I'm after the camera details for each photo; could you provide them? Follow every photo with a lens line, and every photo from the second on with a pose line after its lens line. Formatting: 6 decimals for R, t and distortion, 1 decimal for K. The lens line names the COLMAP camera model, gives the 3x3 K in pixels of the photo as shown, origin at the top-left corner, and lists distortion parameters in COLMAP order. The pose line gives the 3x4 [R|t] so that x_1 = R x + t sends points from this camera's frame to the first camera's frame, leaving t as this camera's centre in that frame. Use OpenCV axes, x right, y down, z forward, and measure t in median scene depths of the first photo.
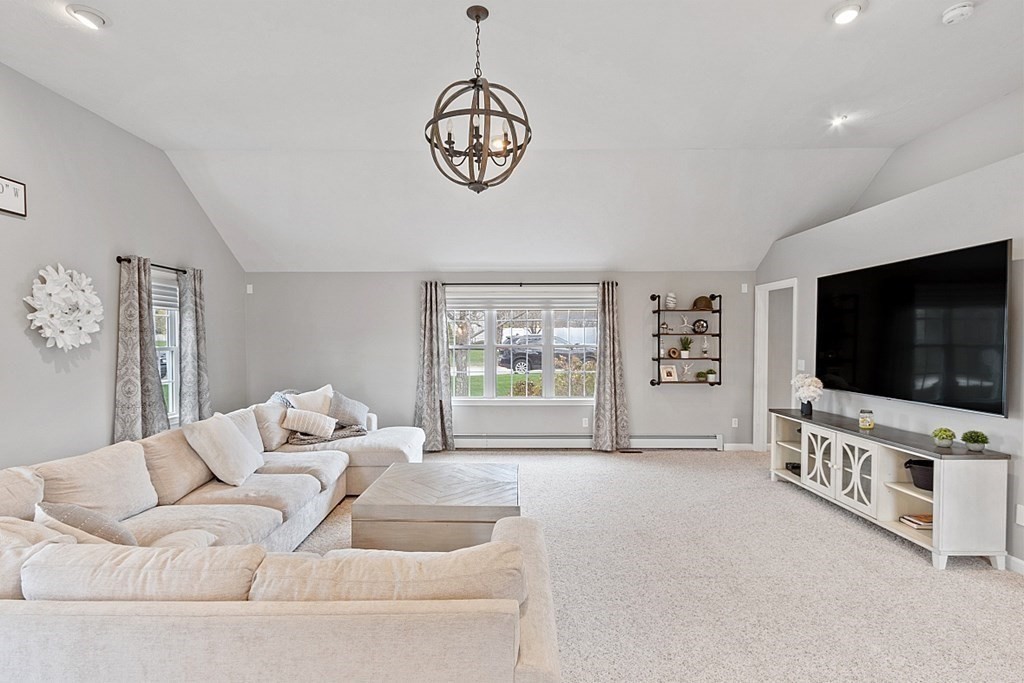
lens RADIAL K [[497.3, 0, 515.0], [0, 497.3, 355.6], [0, 0, 1]] dist [-0.002139, -0.000396]
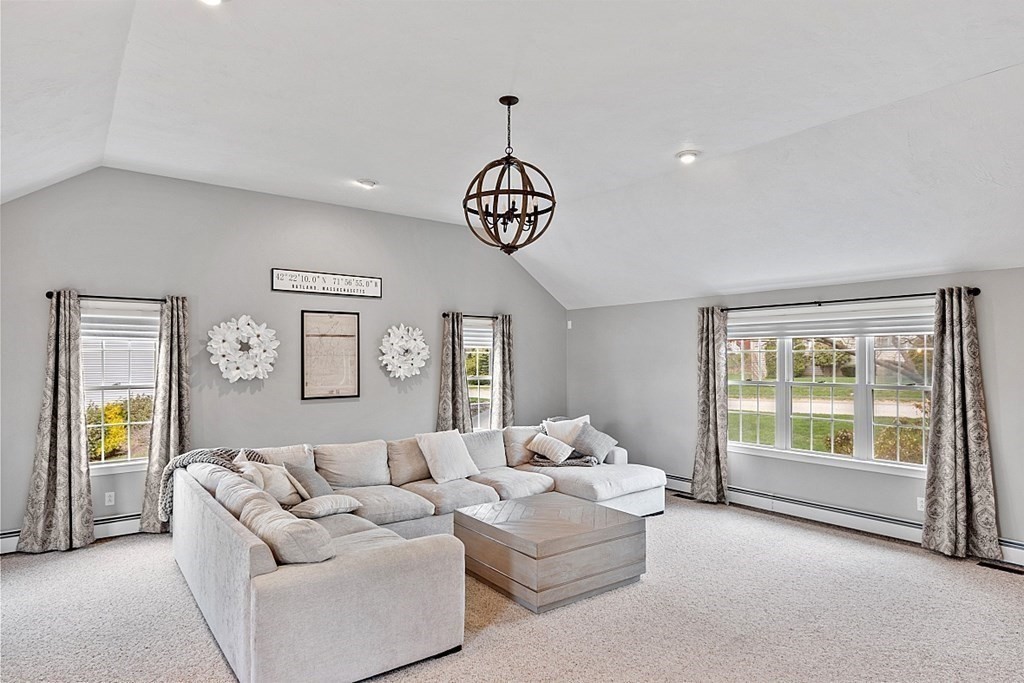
lens RADIAL K [[593.2, 0, 513.8], [0, 593.2, 357.5], [0, 0, 1]] dist [0.002151, -0.000012]
pose [[0.605328, 0.001959, -0.795973, 0.462017], [-0.028367, 0.999415, -0.019114, -0.030872], [0.795470, 0.034150, 0.605030, 0.090092]]
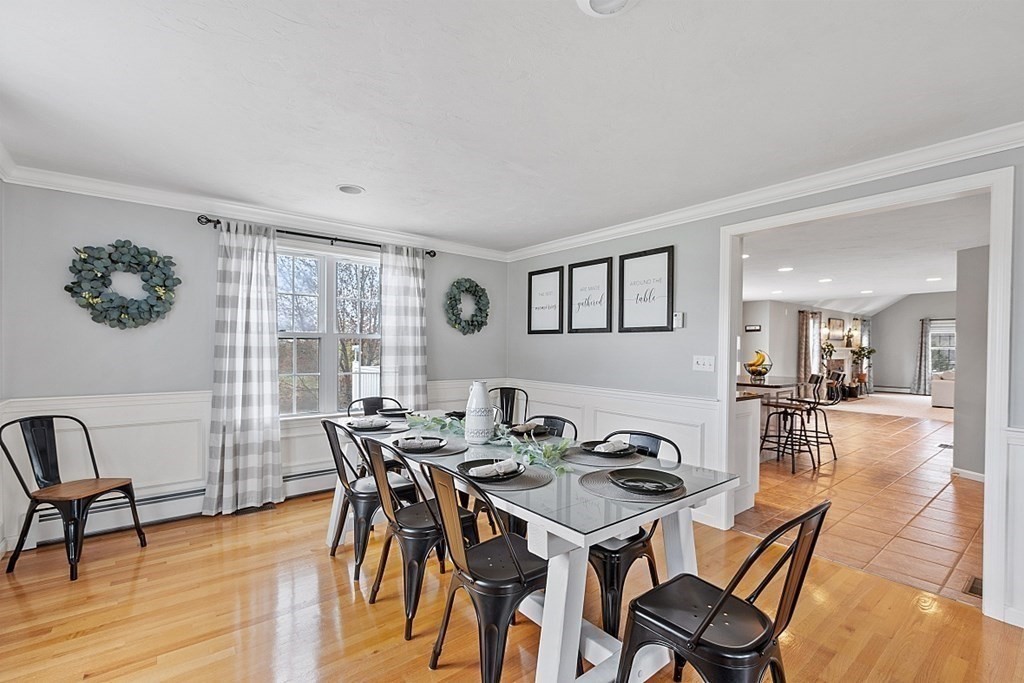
lens RADIAL K [[444.8, 0, 508.3], [0, 444.8, 348.9], [0, 0, 1]] dist [-0.000027, -0.000097]
pose [[-0.783735, -0.002680, -0.621090, 2.155909], [-0.028562, 0.999088, 0.031730, 0.006402], [0.620439, 0.042607, -0.783097, 0.493189]]
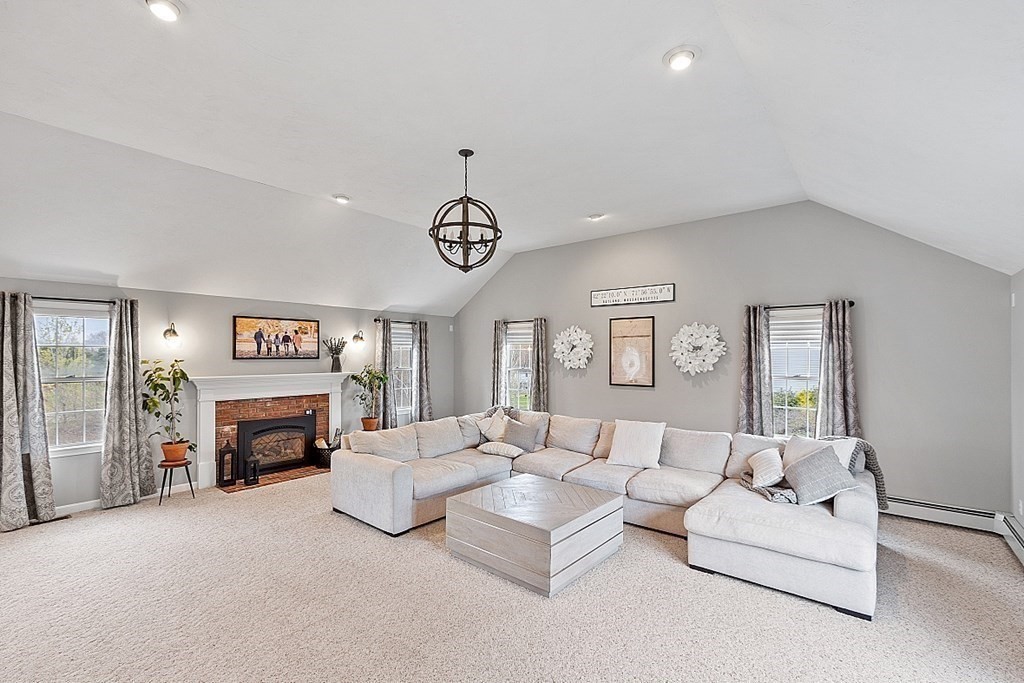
lens RADIAL K [[443.3, 0, 534.5], [0, 443.3, 346.6], [0, 0, 1]] dist [0.000293, 0.000010]
pose [[-0.622050, -0.000962, -0.782977, 0.345388], [-0.020942, 0.999662, 0.015410, -0.067101], [0.782697, 0.025983, -0.621860, 0.887330]]
